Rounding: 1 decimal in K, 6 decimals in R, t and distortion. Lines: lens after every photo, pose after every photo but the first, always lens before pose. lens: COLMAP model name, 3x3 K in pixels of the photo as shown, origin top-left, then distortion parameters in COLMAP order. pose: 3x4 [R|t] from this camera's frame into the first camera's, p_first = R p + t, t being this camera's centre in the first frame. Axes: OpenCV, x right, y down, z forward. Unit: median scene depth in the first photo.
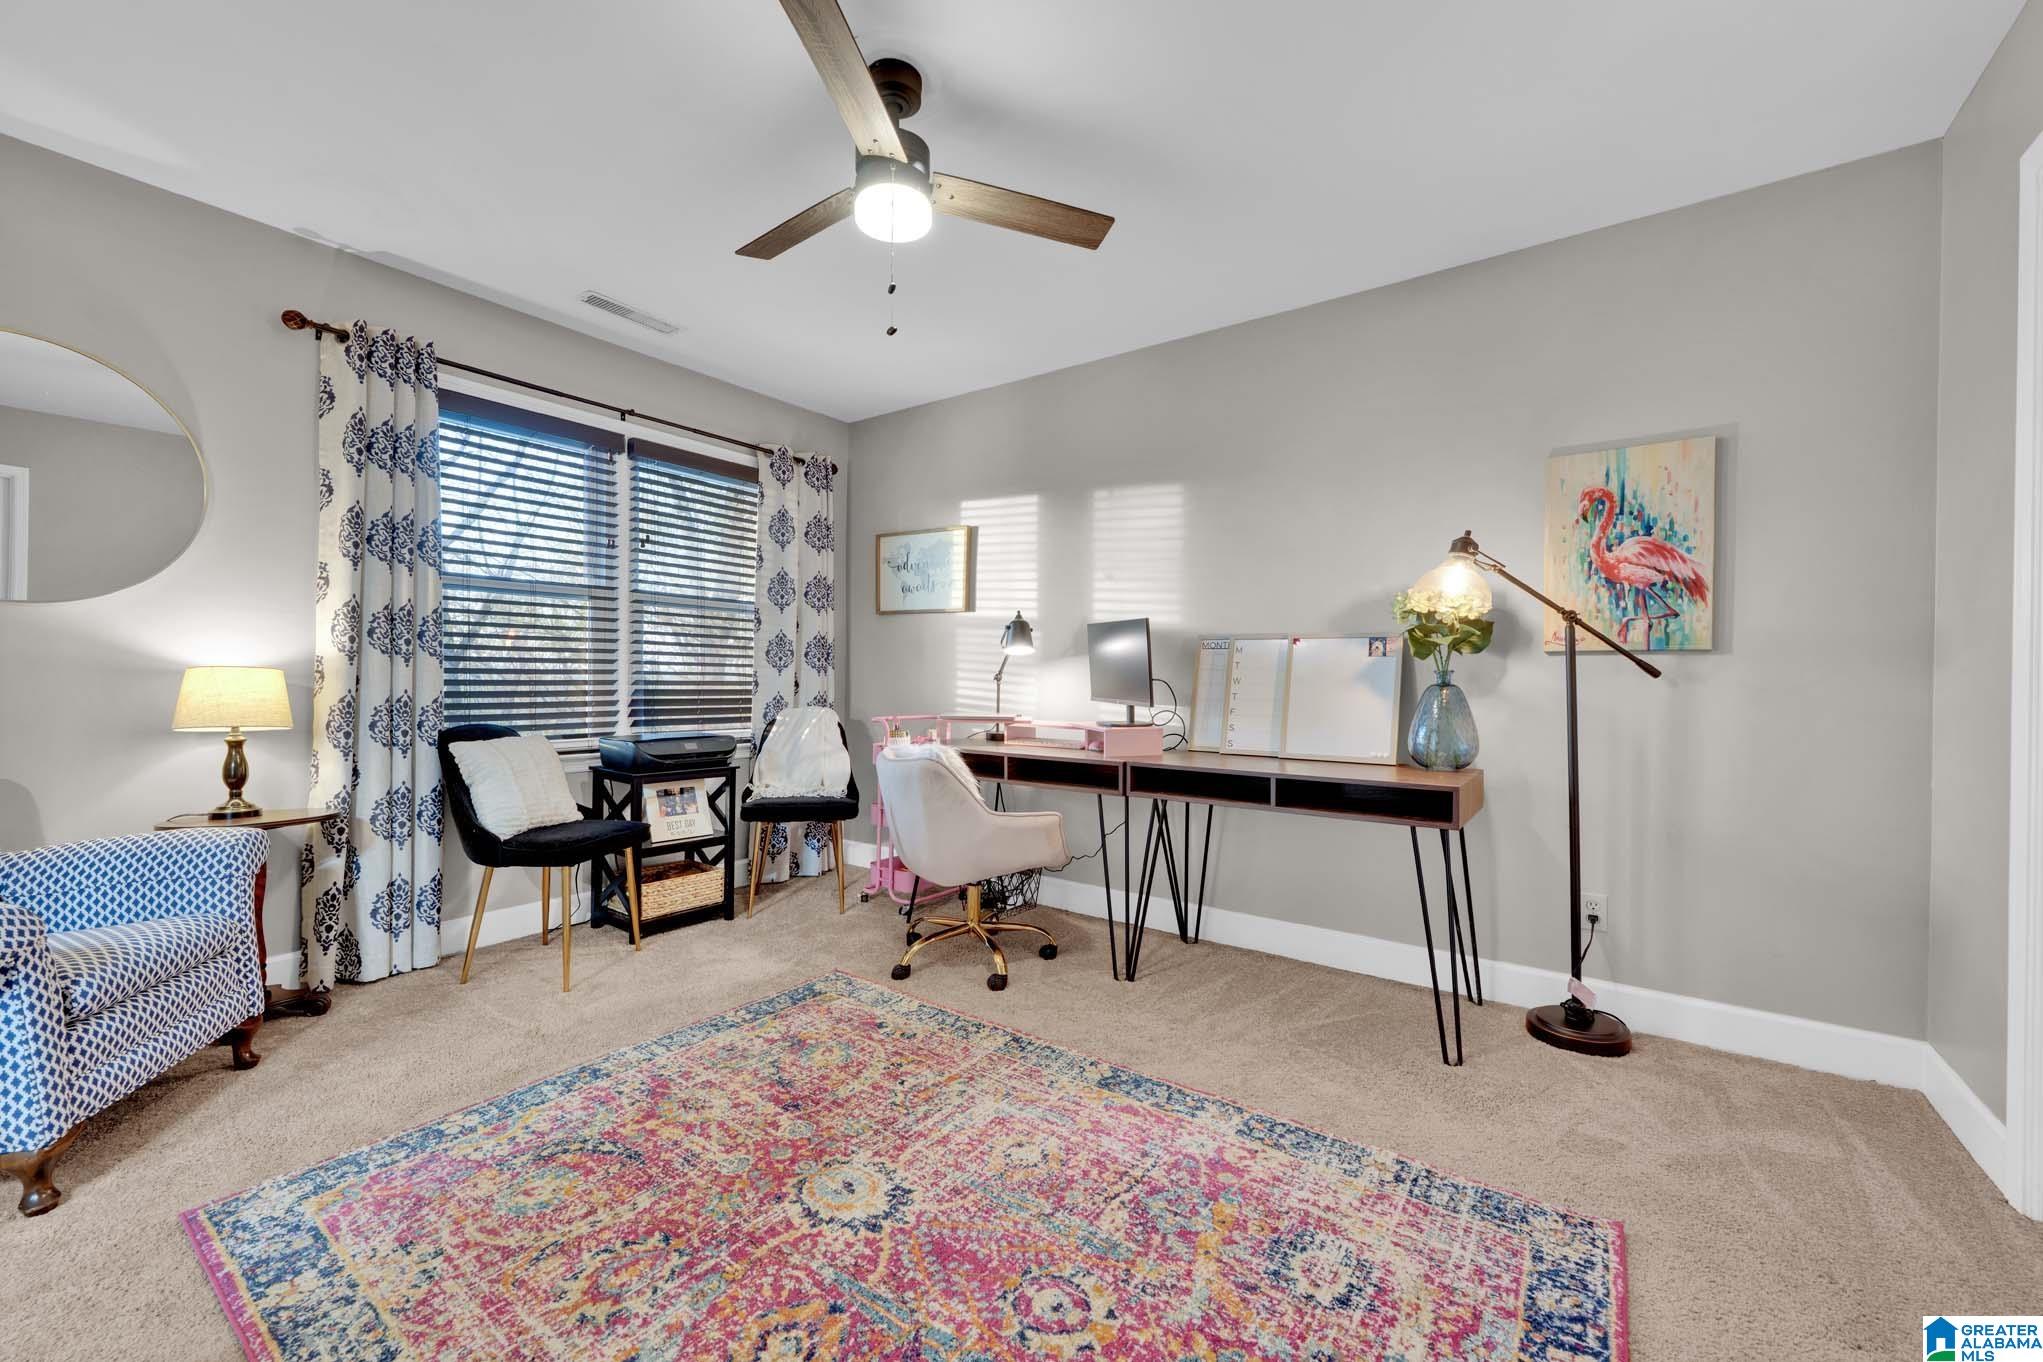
lens RADIAL K [[803.0, 0, 1015.7], [0, 803.0, 681.3], [0, 0, 1]] dist [0.001029, 0.000452]
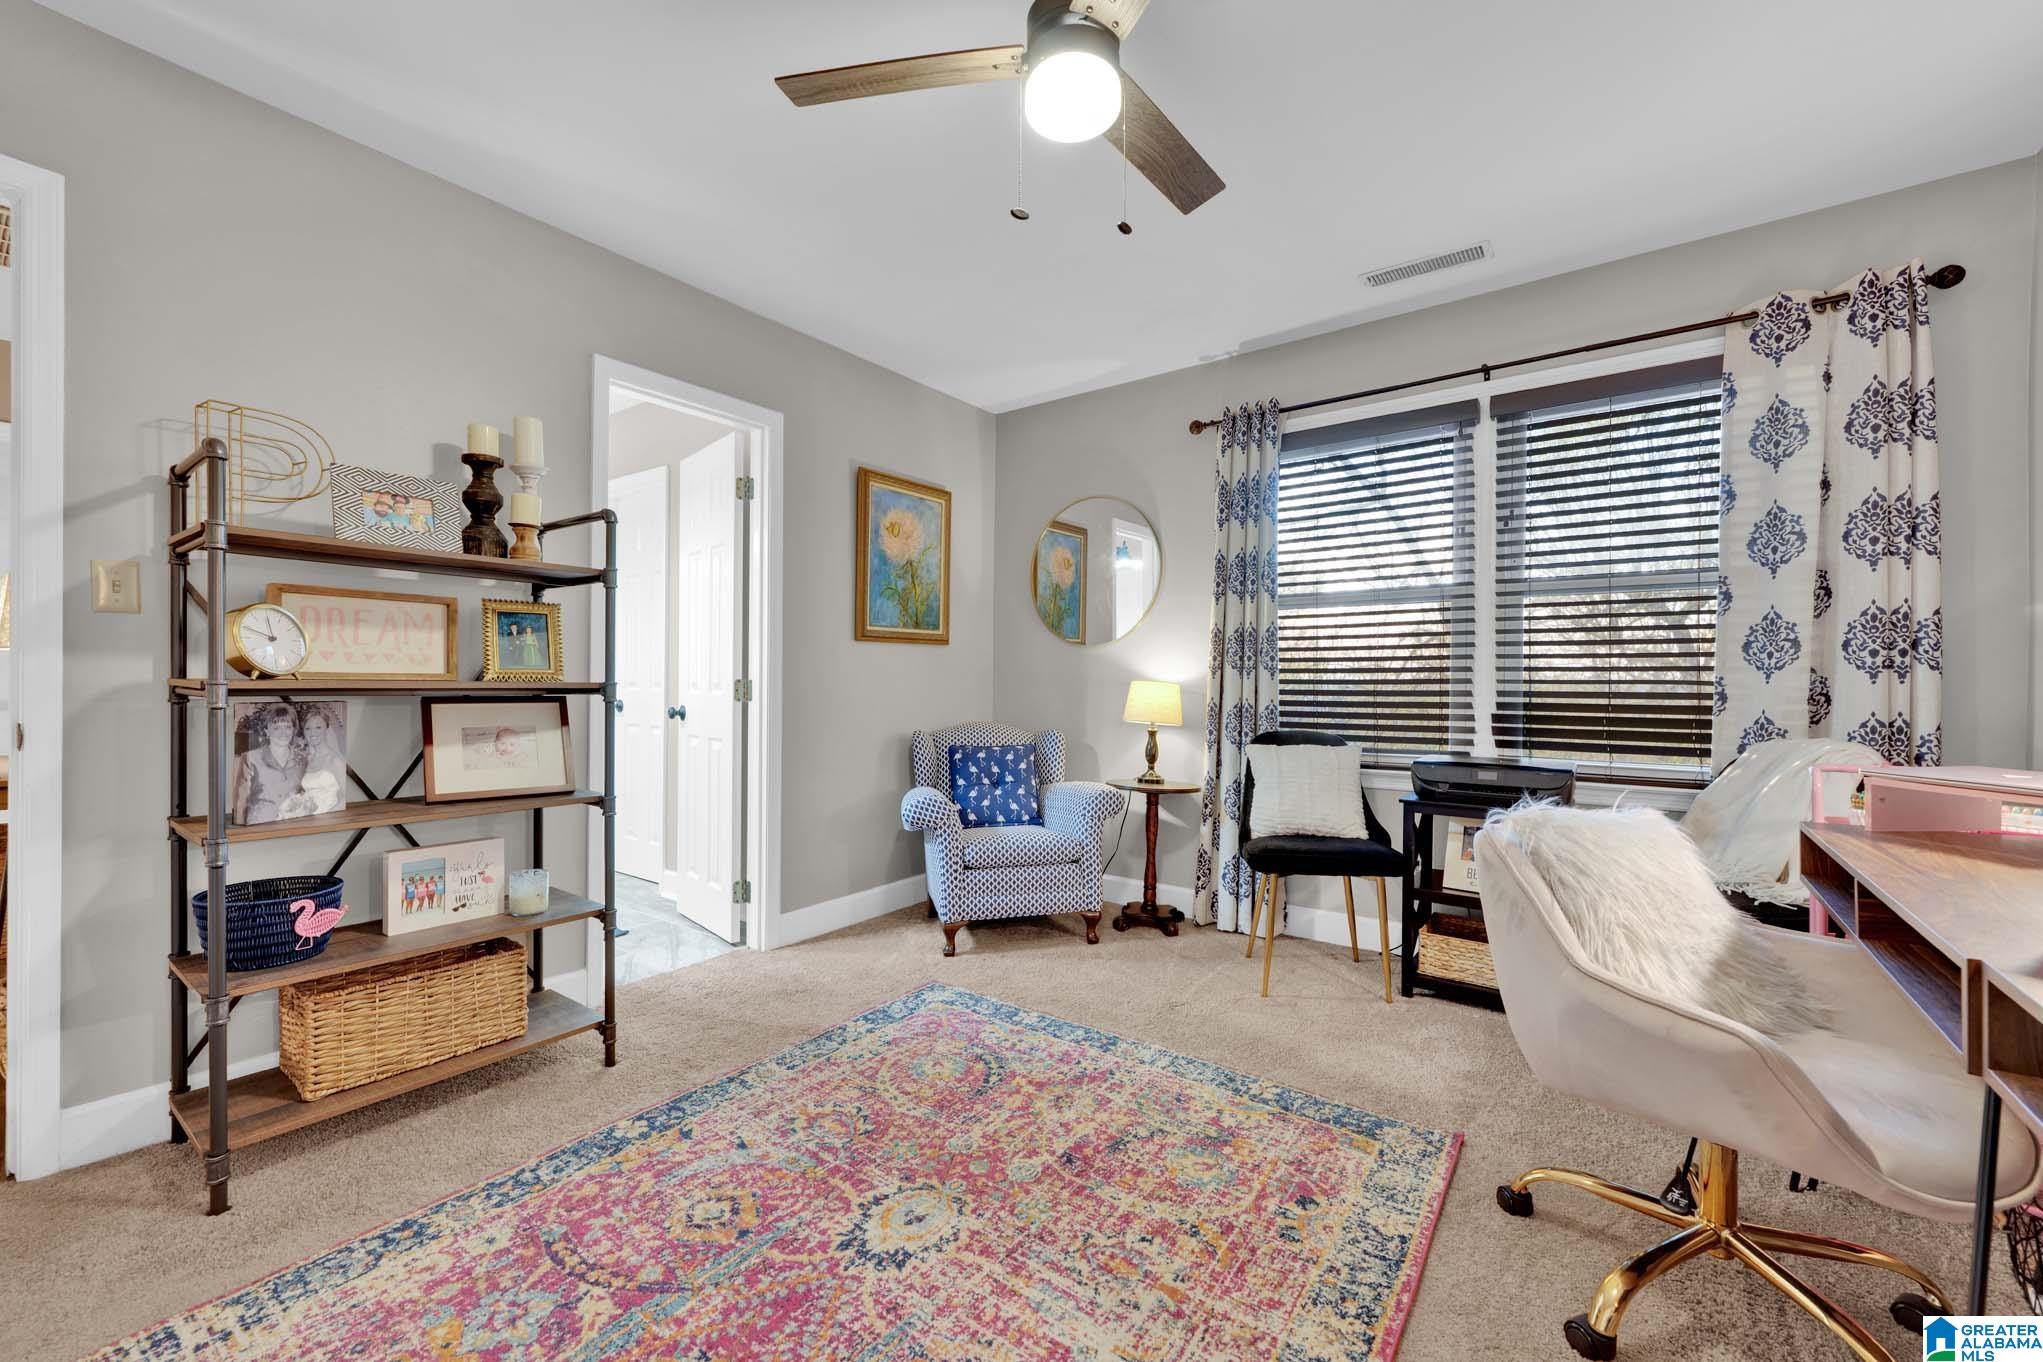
lens RADIAL K [[803.0, 0, 1016.7], [0, 803.0, 682.8], [0, 0, 1]] dist [0.001029, 0.000452]
pose [[0.000960, -0.009704, -0.999952, 0.456514], [-0.004762, 0.999942, -0.009708, 0.000831], [0.999988, 0.004771, 0.000913, 0.677541]]
